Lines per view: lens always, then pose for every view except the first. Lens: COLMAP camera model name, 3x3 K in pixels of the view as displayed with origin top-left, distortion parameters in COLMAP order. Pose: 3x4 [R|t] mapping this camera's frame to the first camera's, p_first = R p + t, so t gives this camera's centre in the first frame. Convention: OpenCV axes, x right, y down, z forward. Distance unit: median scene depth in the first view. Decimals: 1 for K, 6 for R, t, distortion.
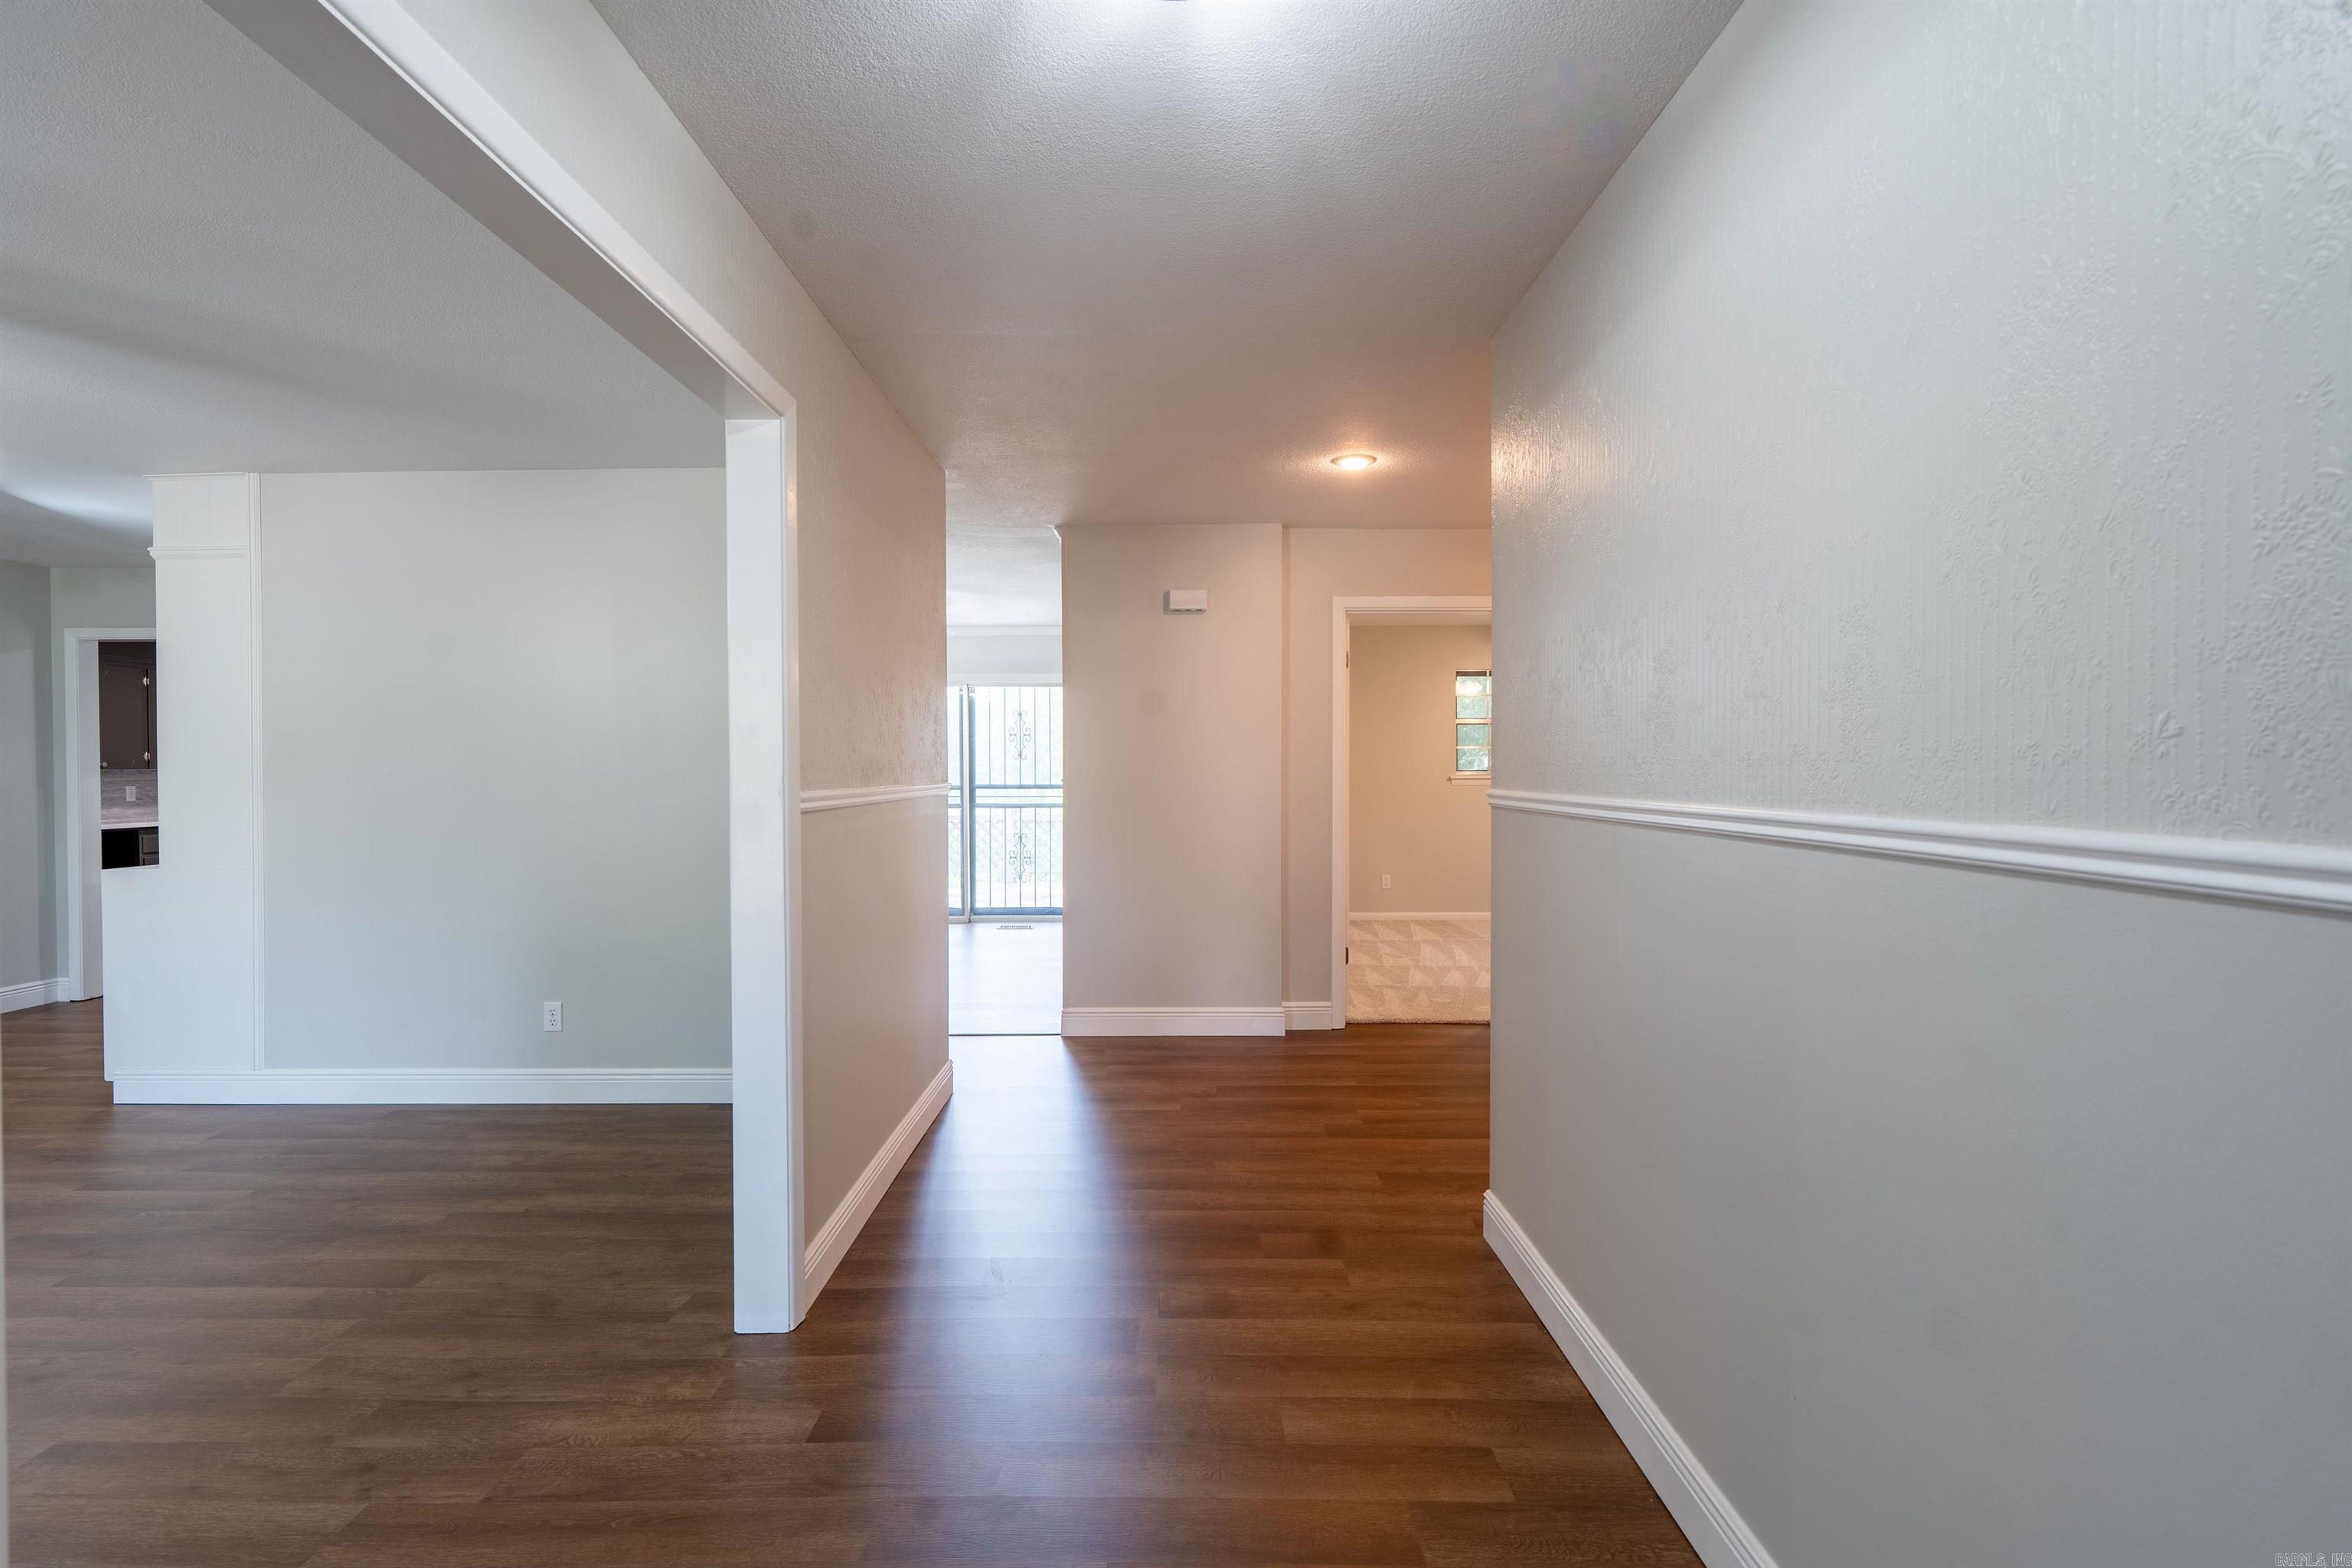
lens RADIAL K [[1068.5, 0, 1137.2], [0, 1068.5, 759.2], [0, 0, 1]] dist [-0.008269, 0.004594]
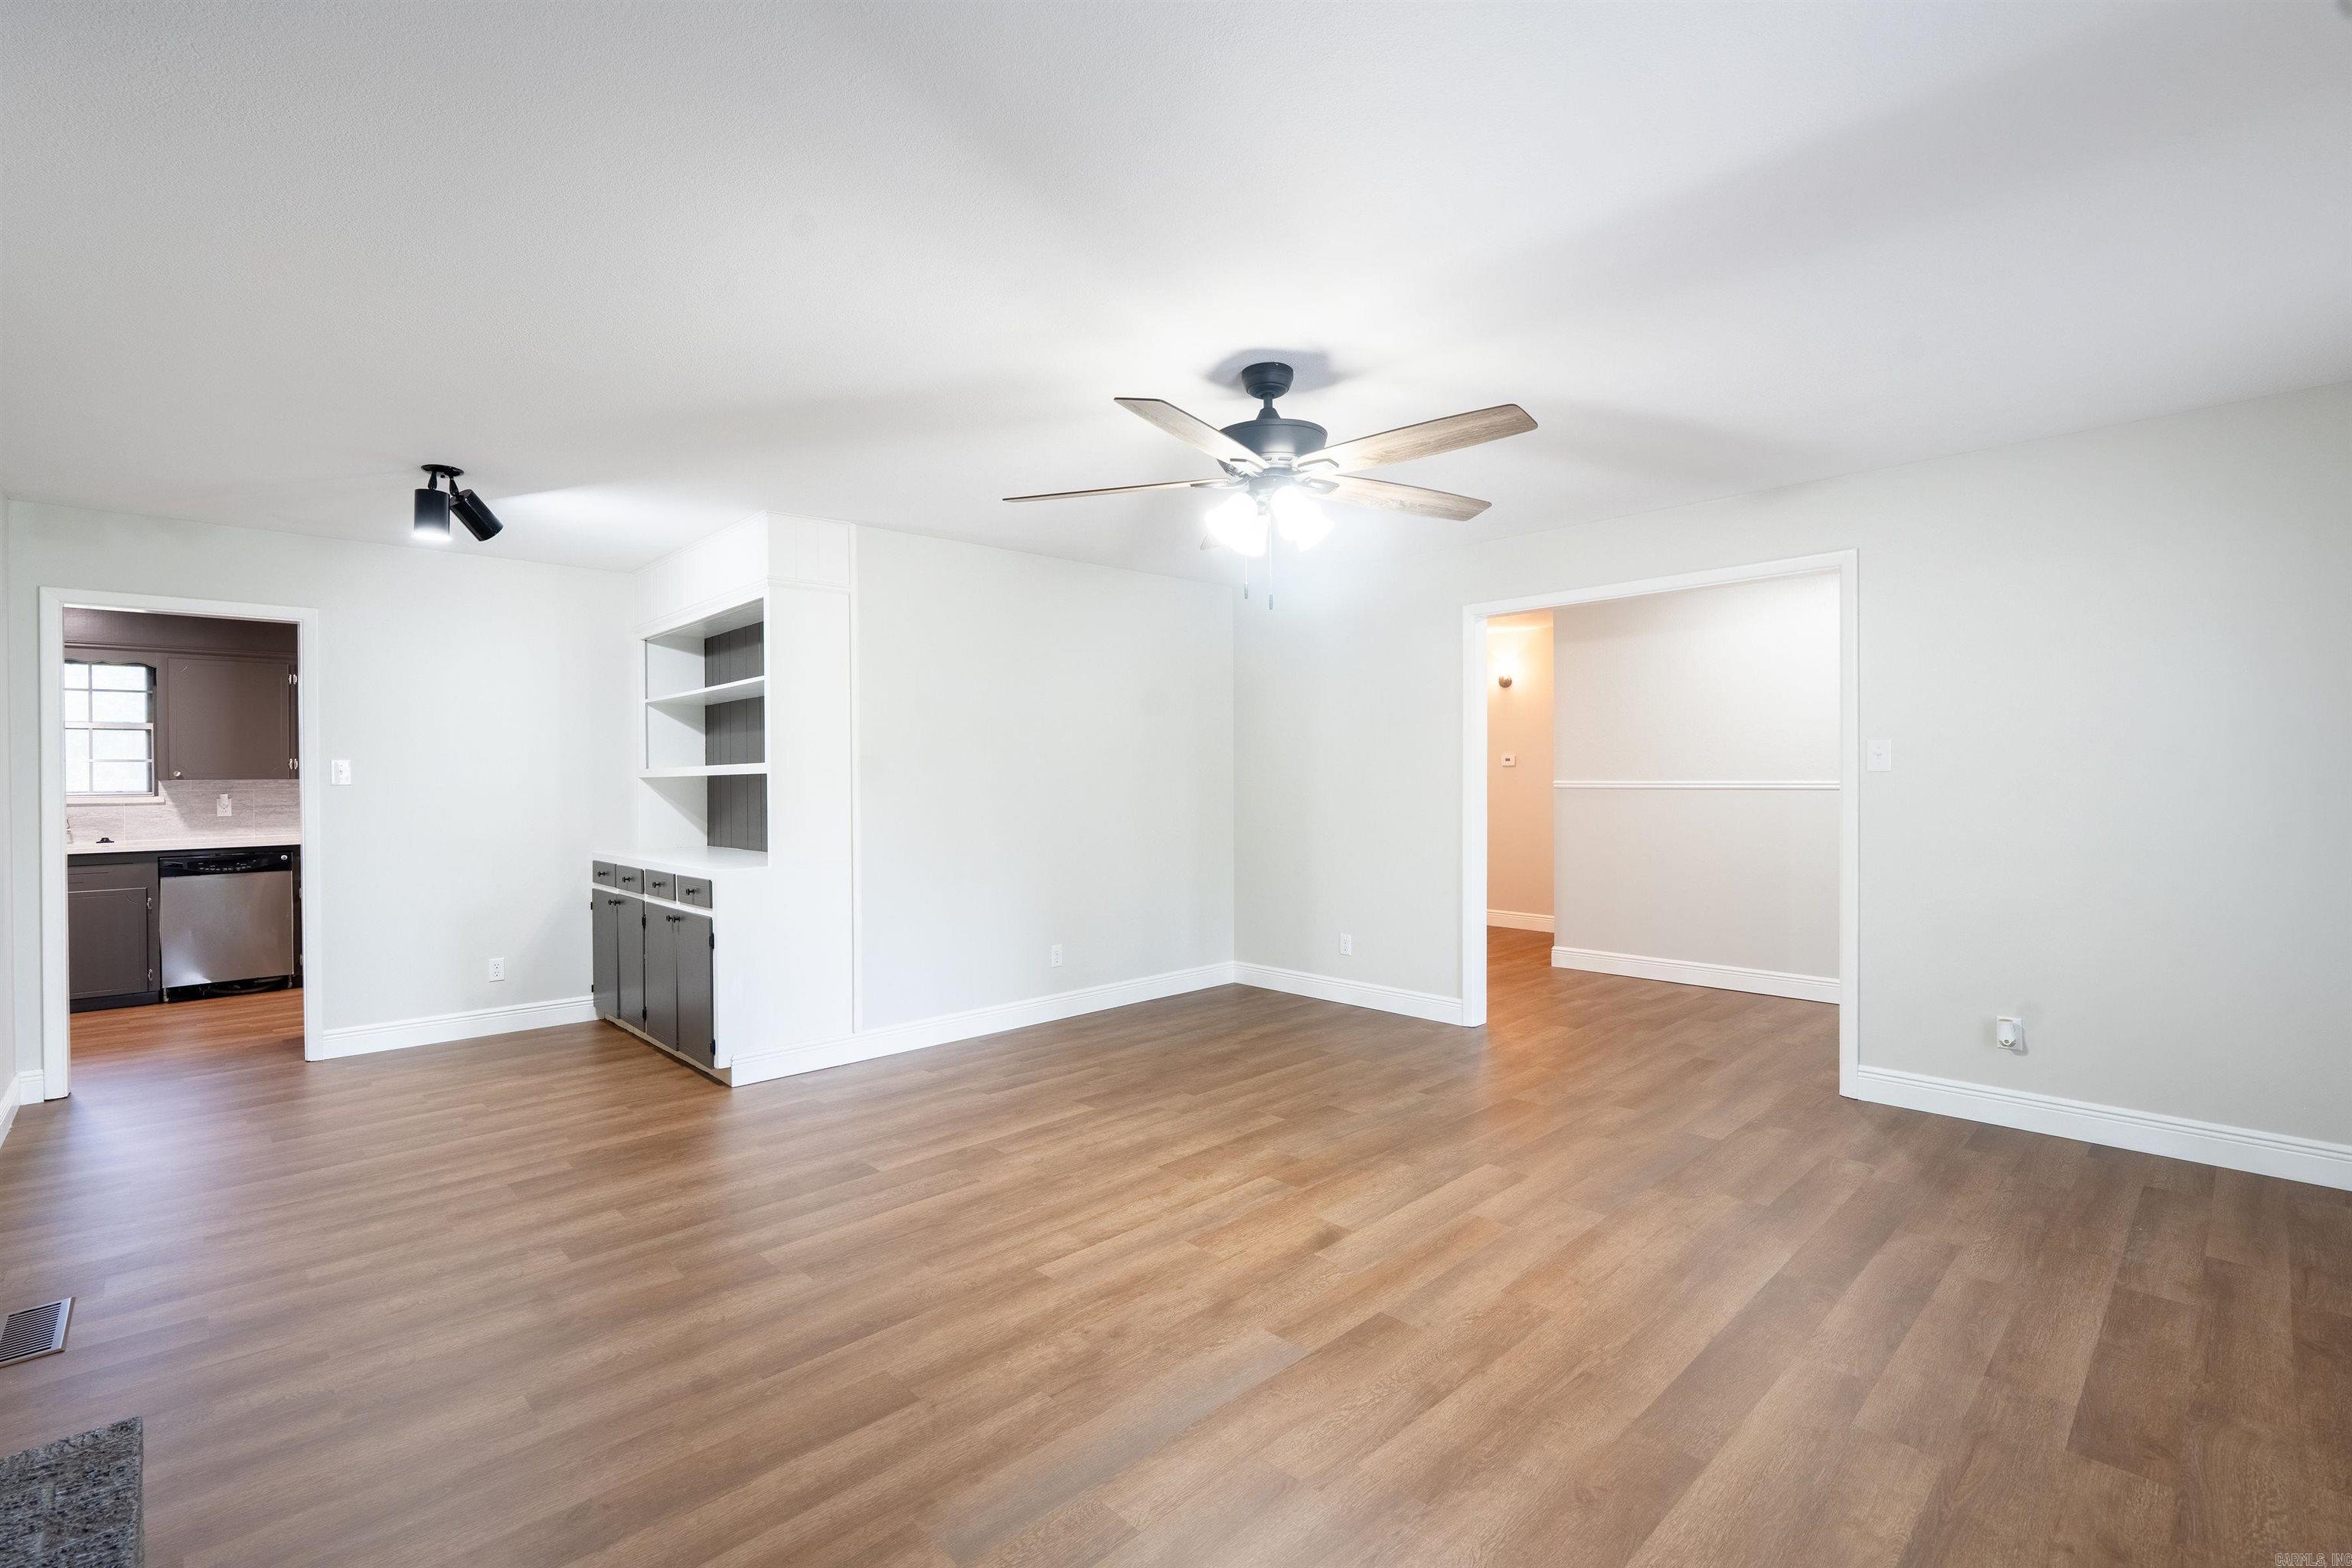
lens RADIAL K [[1068.5, 0, 1164.8], [0, 1068.5, 782.6], [0, 0, 1]] dist [-0.008269, 0.004594]
pose [[0.711776, -0.007664, 0.702365, -1.413311], [-0.000181, 0.999938, 0.011094, 0.003022], [-0.702406, -0.008023, 0.711731, -0.073443]]
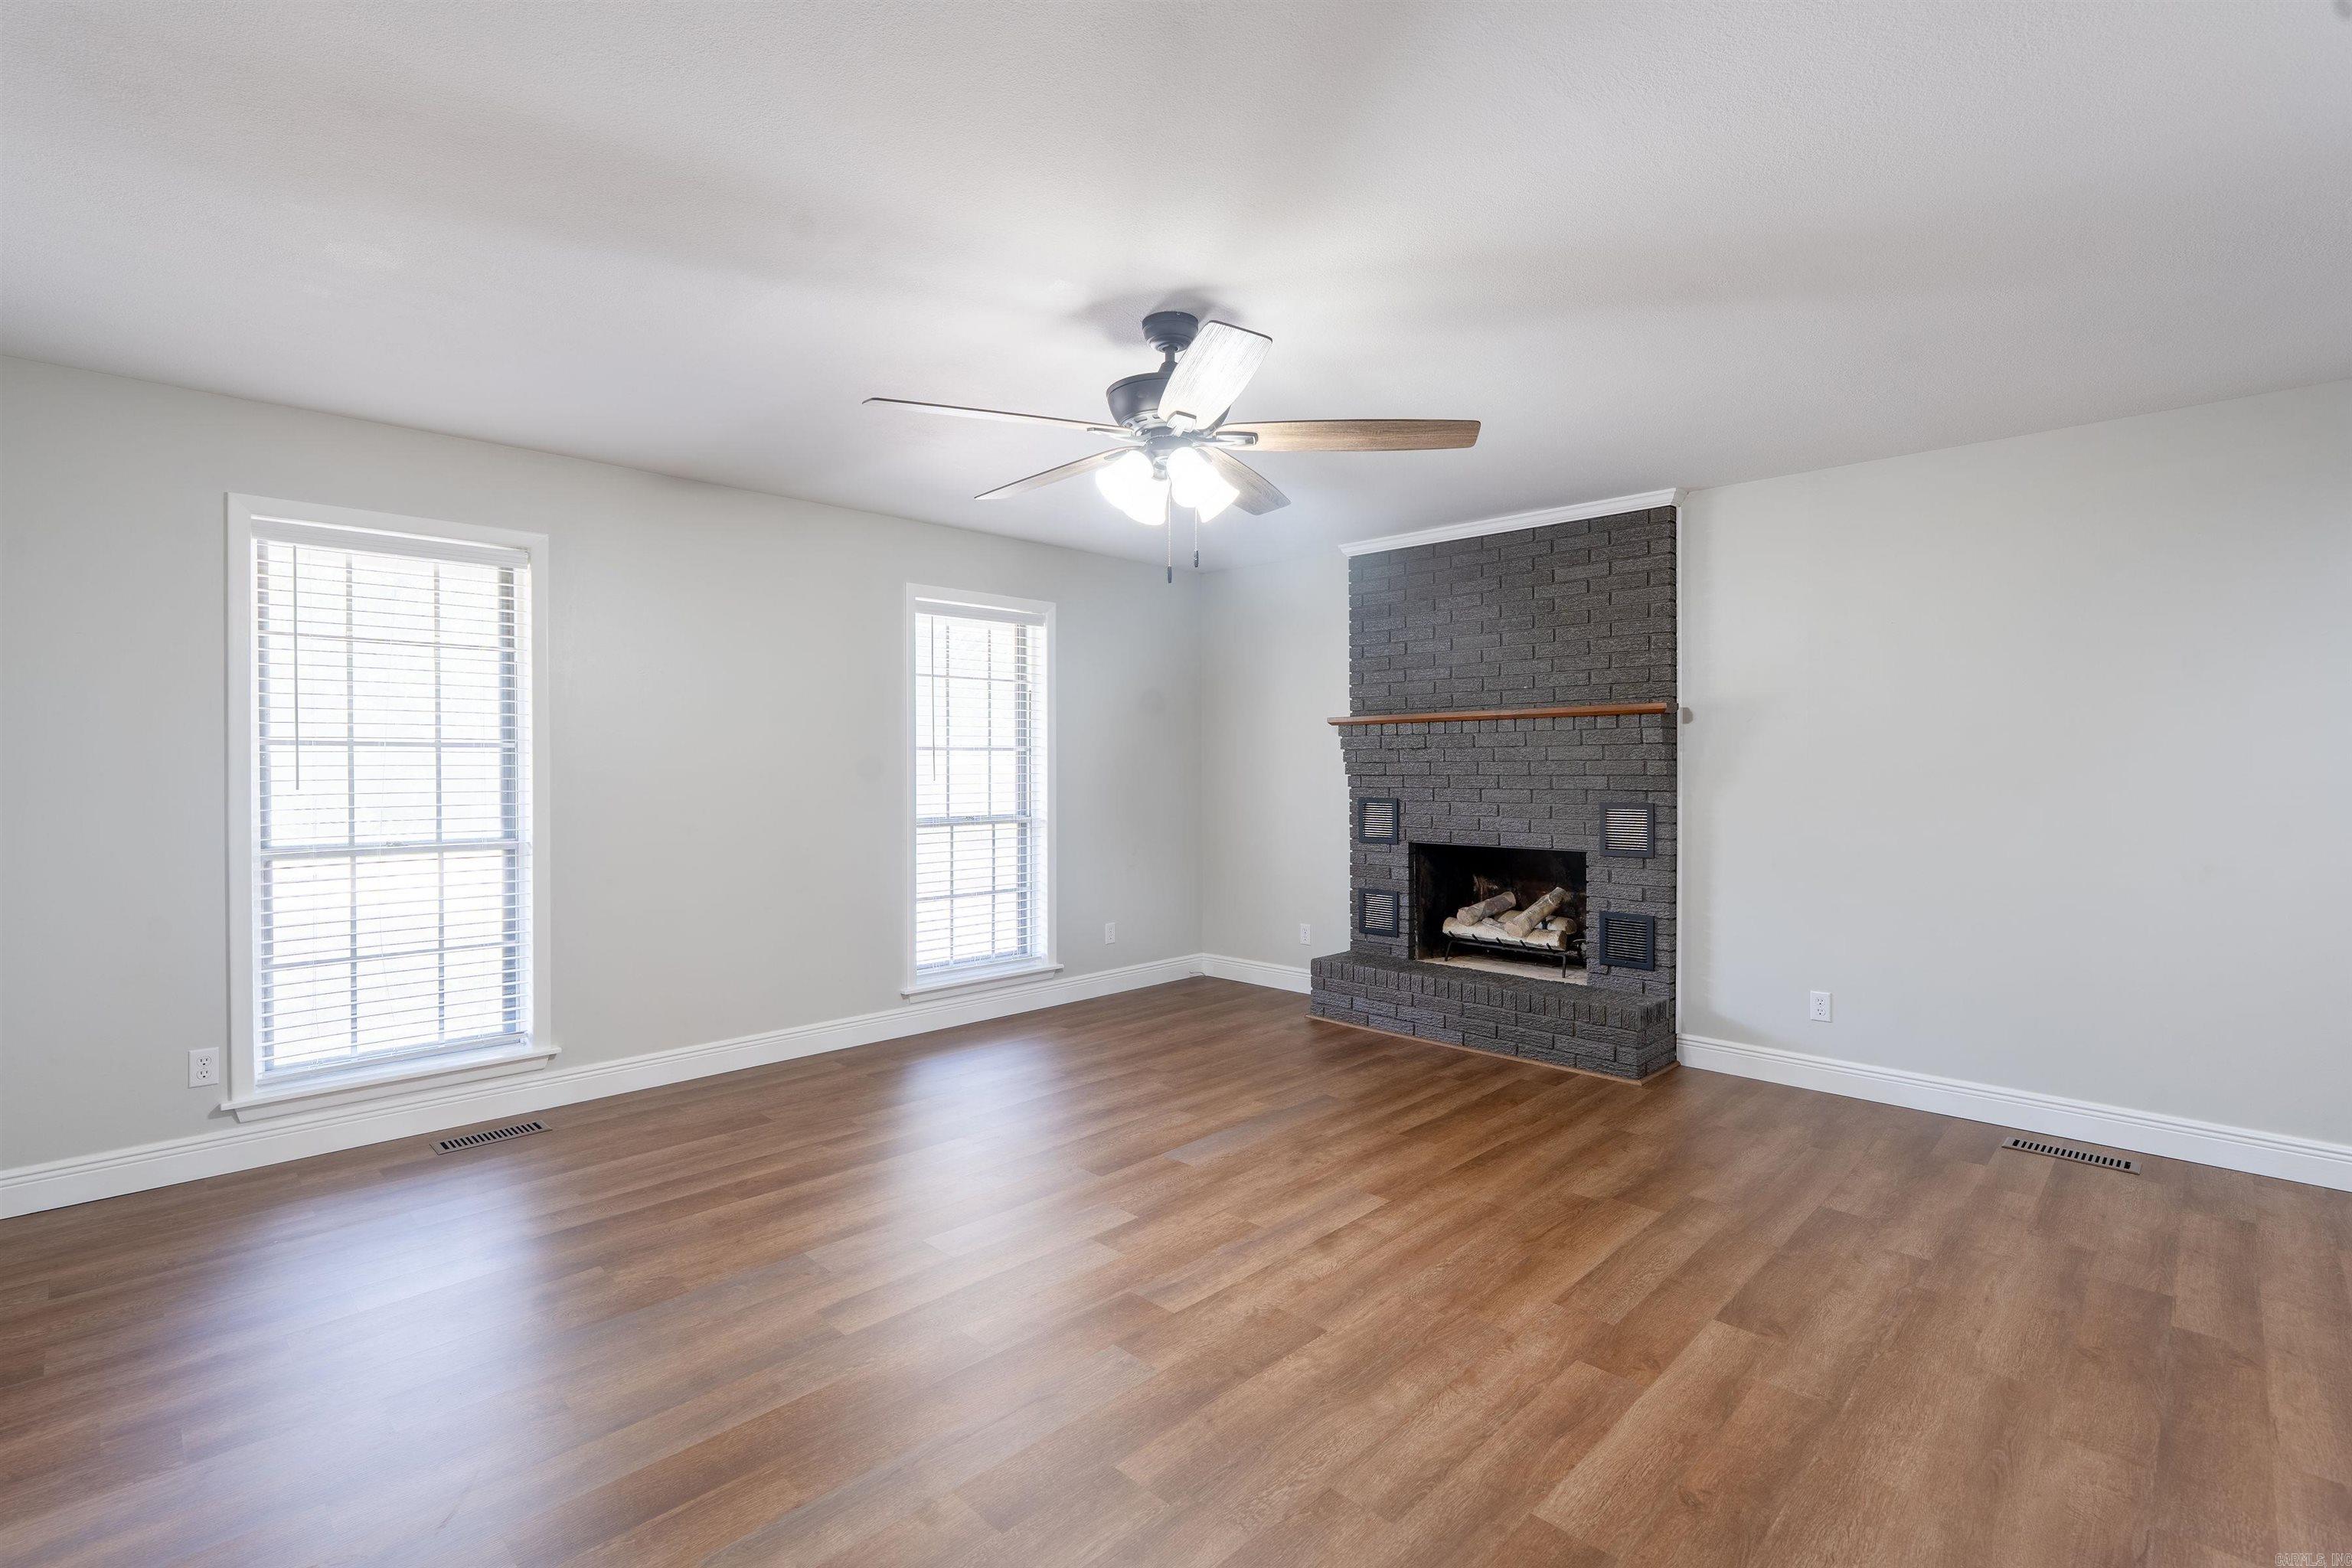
lens RADIAL K [[1068.5, 0, 1185.8], [0, 1068.5, 775.3], [0, 0, 1]] dist [-0.008269, 0.004594]
pose [[-0.678926, 0.006736, -0.734176, -0.334364], [0.007433, 0.999970, 0.002301, 0.012682], [0.734169, -0.003895, -0.678956, 0.882167]]
